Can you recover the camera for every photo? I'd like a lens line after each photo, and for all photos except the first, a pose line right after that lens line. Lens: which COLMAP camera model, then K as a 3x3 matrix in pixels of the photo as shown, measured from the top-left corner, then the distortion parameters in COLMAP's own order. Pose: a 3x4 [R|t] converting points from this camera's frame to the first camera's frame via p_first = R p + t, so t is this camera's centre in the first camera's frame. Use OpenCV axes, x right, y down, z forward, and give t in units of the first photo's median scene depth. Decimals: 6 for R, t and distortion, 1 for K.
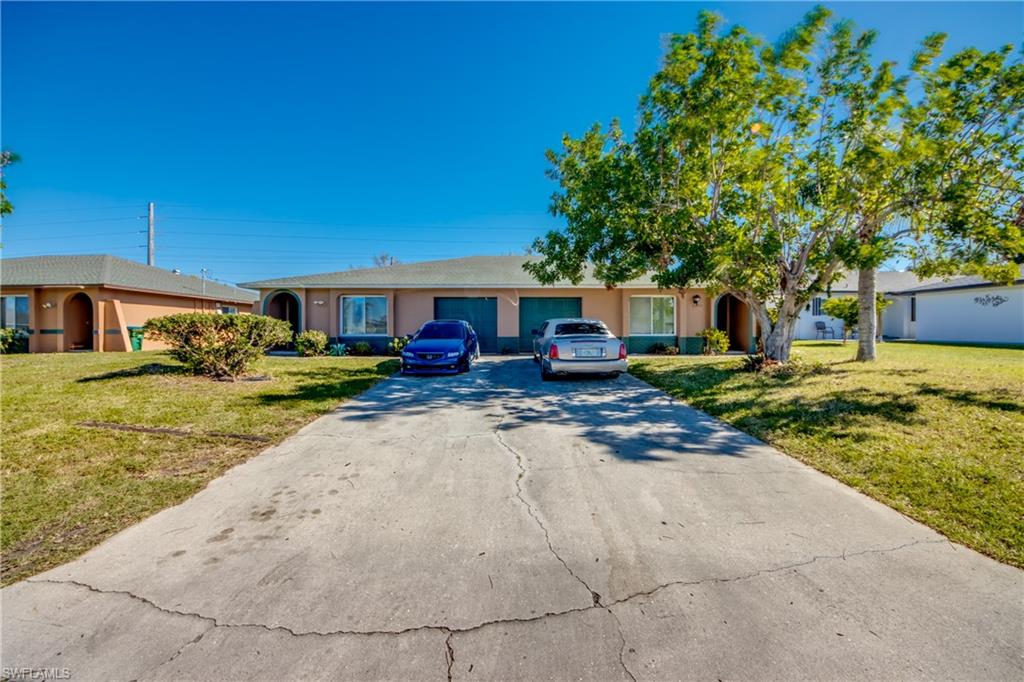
lens RADIAL K [[394.1, 0, 517.2], [0, 394.1, 340.1], [0, 0, 1]] dist [0.000773, -0.004633]
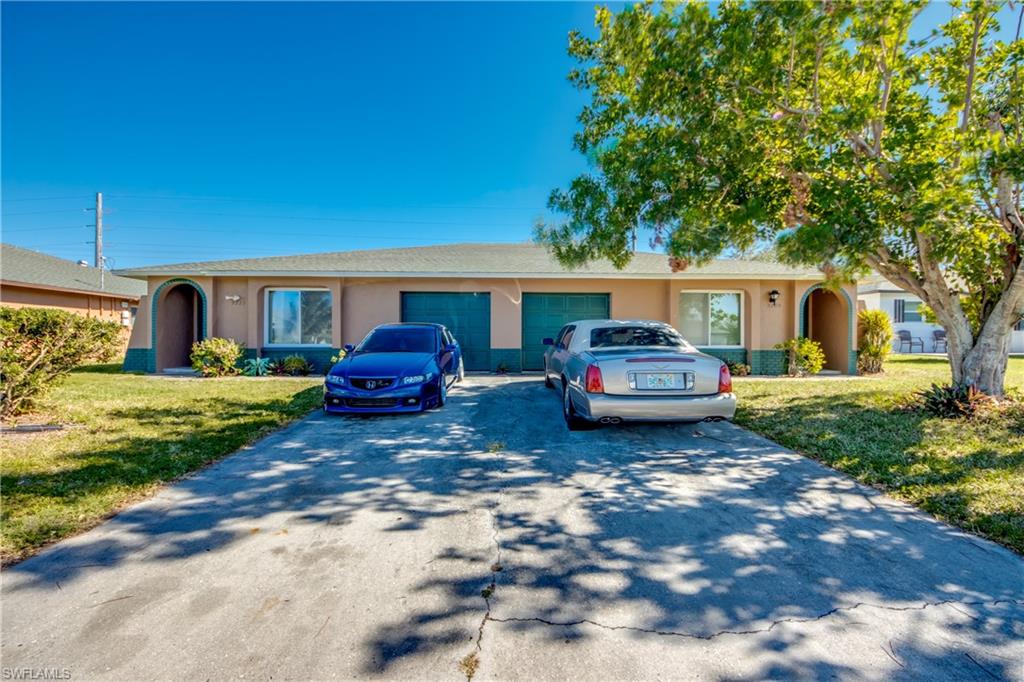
lens RADIAL K [[394.1, 0, 517.2], [0, 394.1, 340.1], [0, 0, 1]] dist [0.000773, -0.004633]
pose [[0.999936, 0.004655, 0.010324, -0.011653], [-0.004388, 0.999659, -0.025743, -0.005991], [-0.010441, 0.025696, 0.999615, 0.320933]]
